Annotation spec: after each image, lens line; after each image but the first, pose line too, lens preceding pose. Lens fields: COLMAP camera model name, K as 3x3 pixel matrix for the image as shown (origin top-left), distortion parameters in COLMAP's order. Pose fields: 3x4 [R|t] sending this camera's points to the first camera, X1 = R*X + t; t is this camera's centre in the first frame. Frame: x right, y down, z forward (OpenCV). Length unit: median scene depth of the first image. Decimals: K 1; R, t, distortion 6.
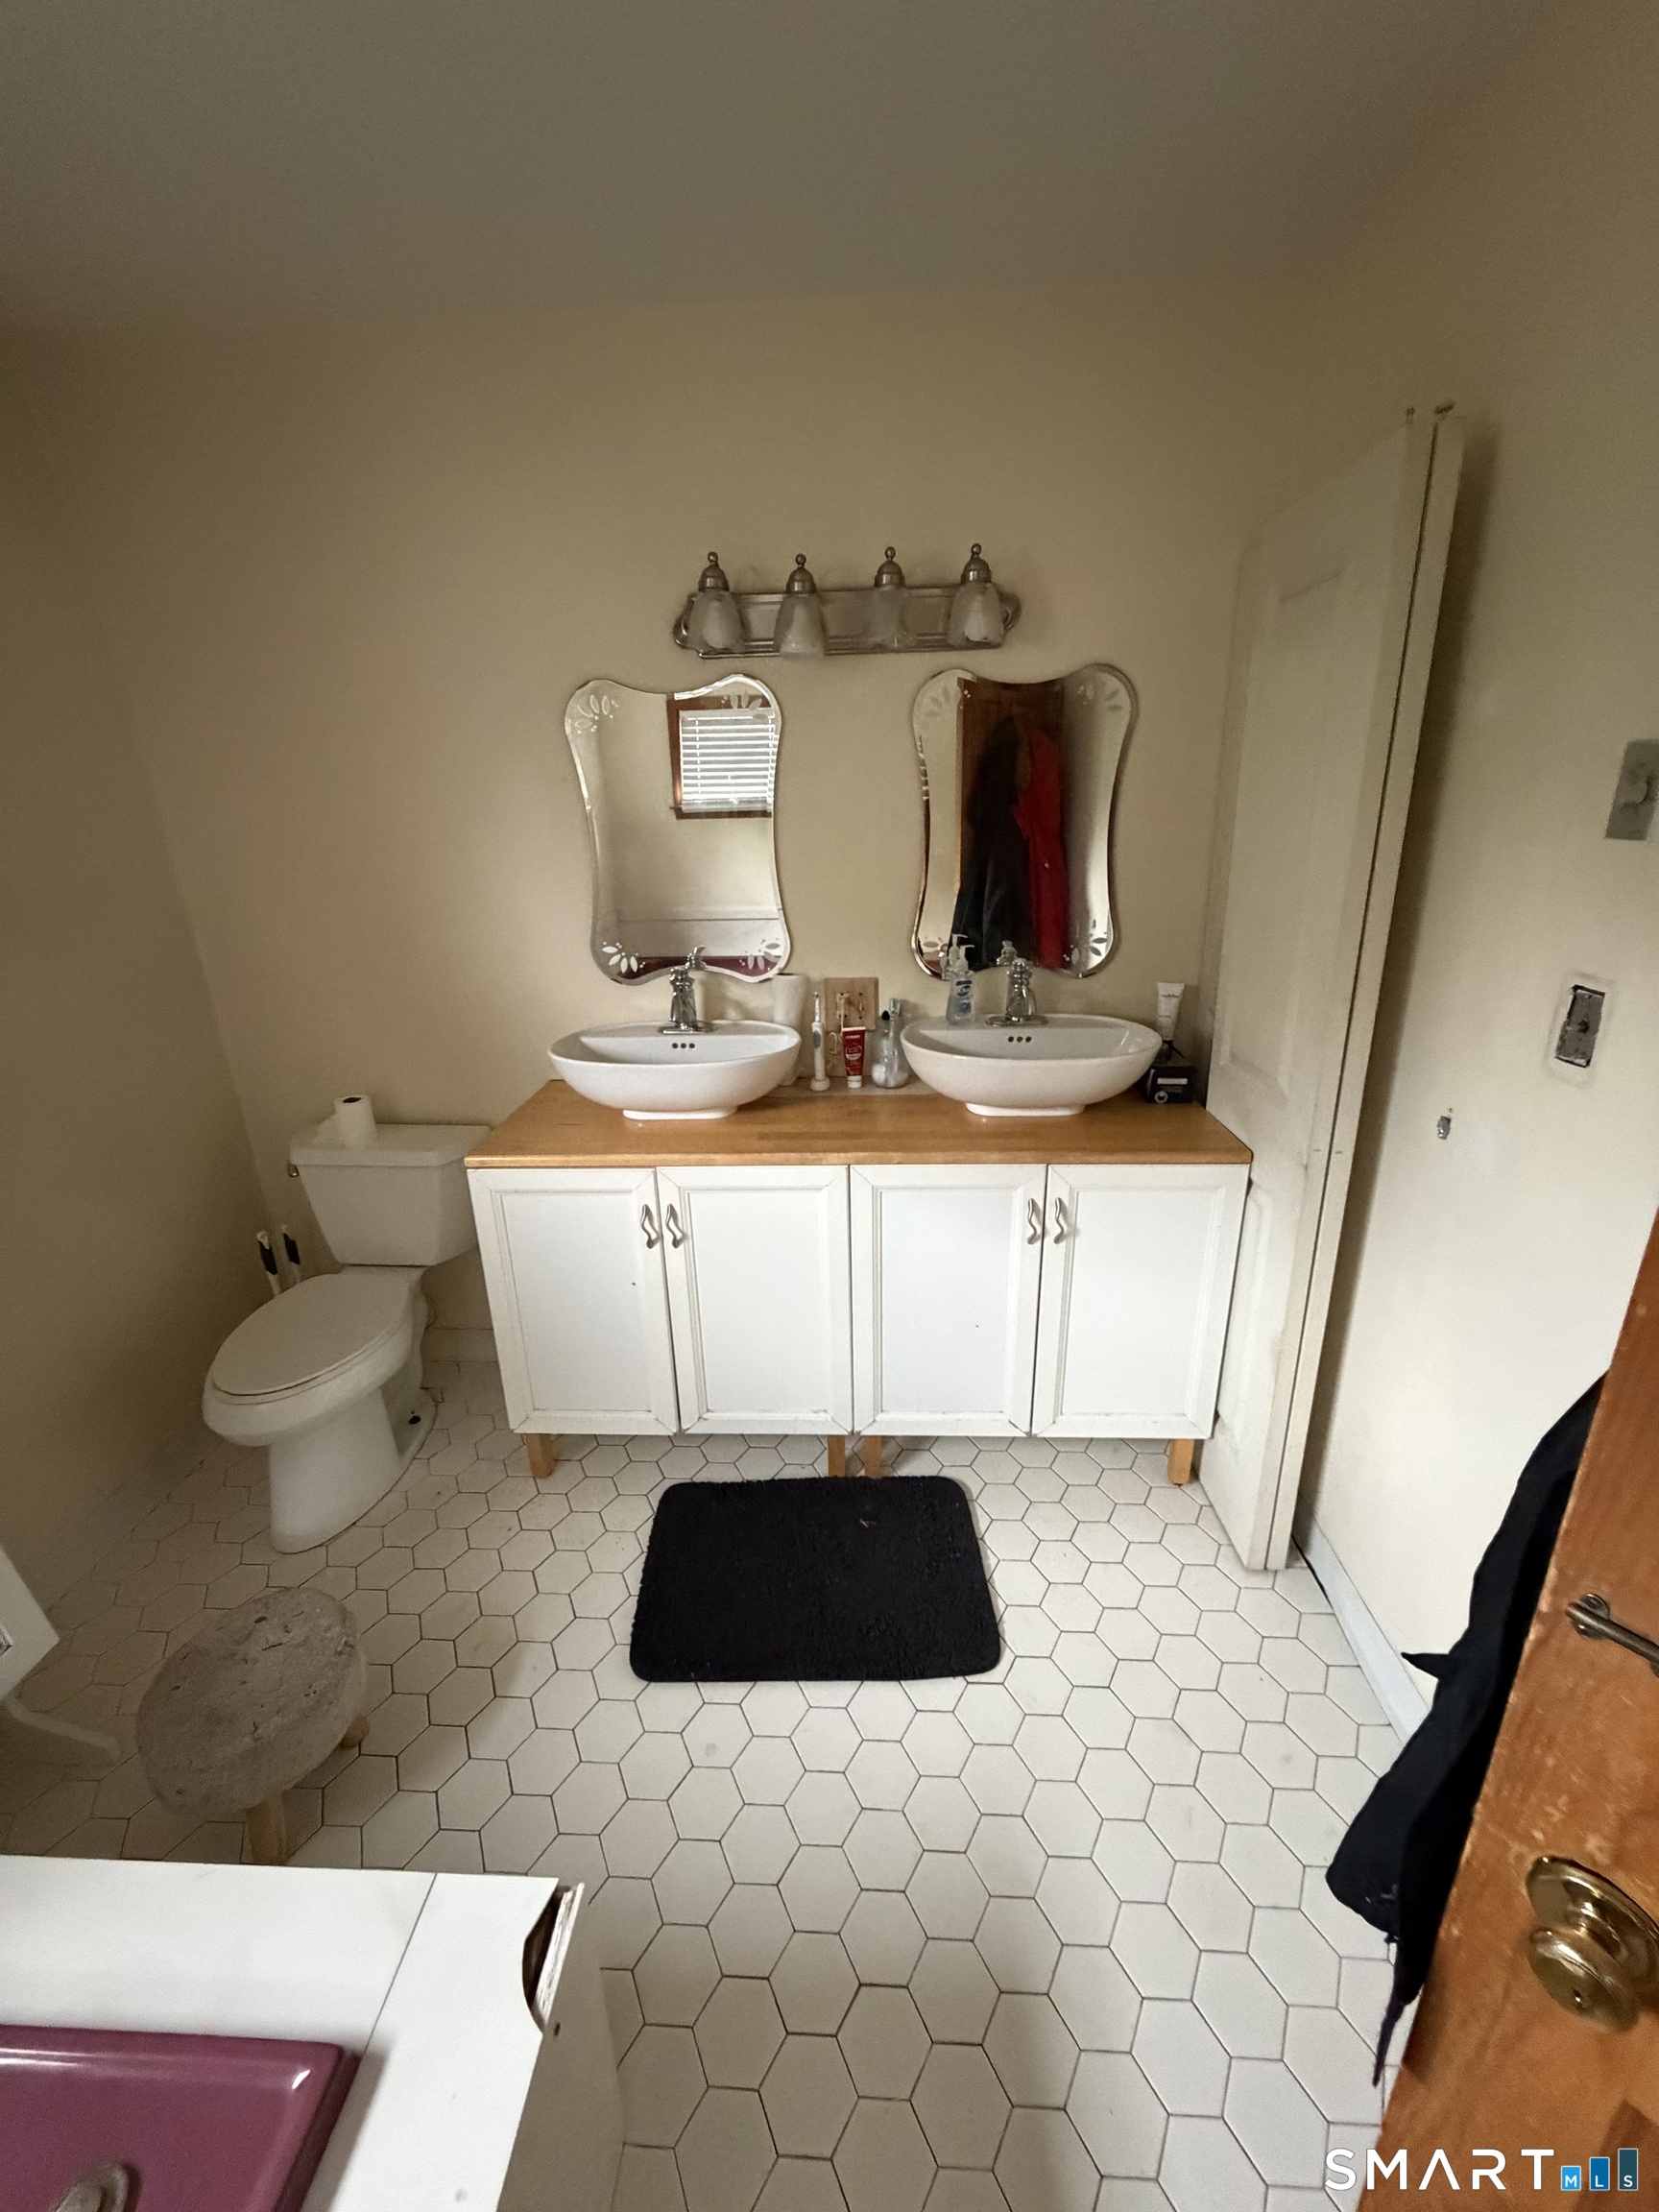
lens RADIAL K [[889.1, 0, 832.1], [0, 889.1, 1102.1], [0, 0, 1]] dist [0.001812, 0.000185]
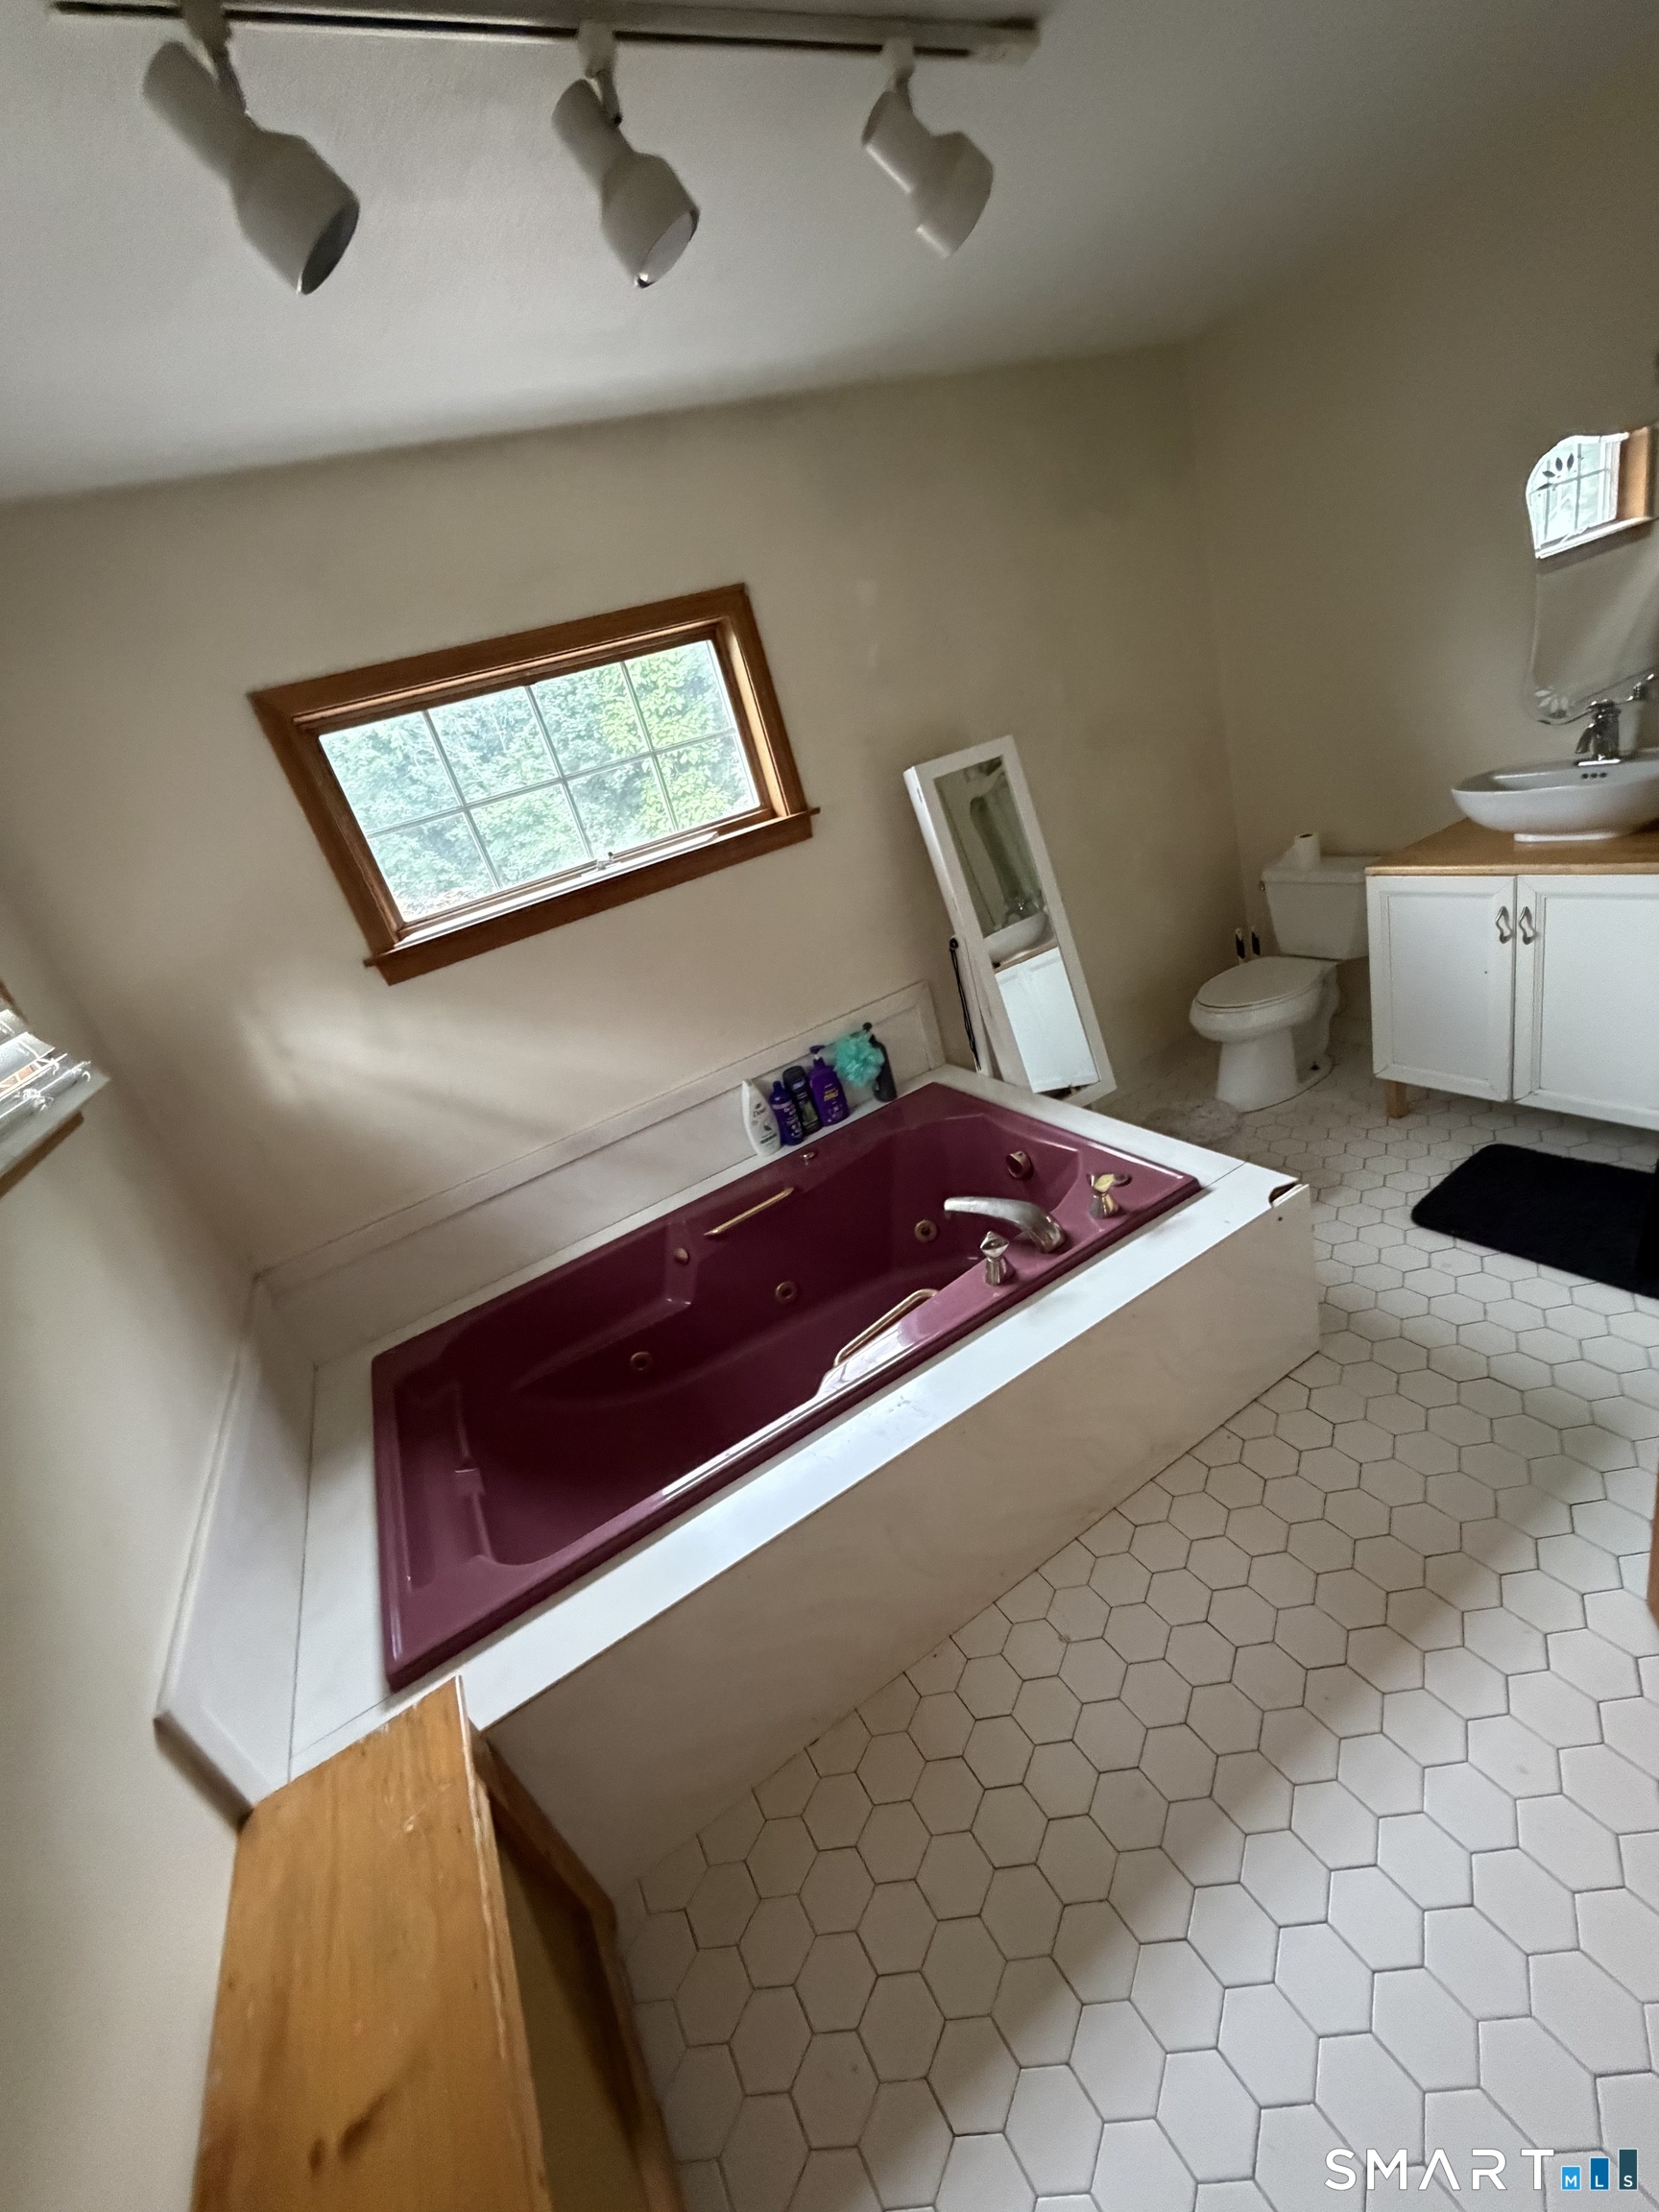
lens RADIAL K [[889.1, 0, 832.0], [0, 889.1, 1106.8], [0, 0, 1]] dist [0.001812, 0.000185]
pose [[0.509969, 0.222969, -0.830793, 0.395484], [-0.029778, 0.969819, 0.242002, 0.106352], [0.859677, -0.098674, 0.501217, -0.463283]]
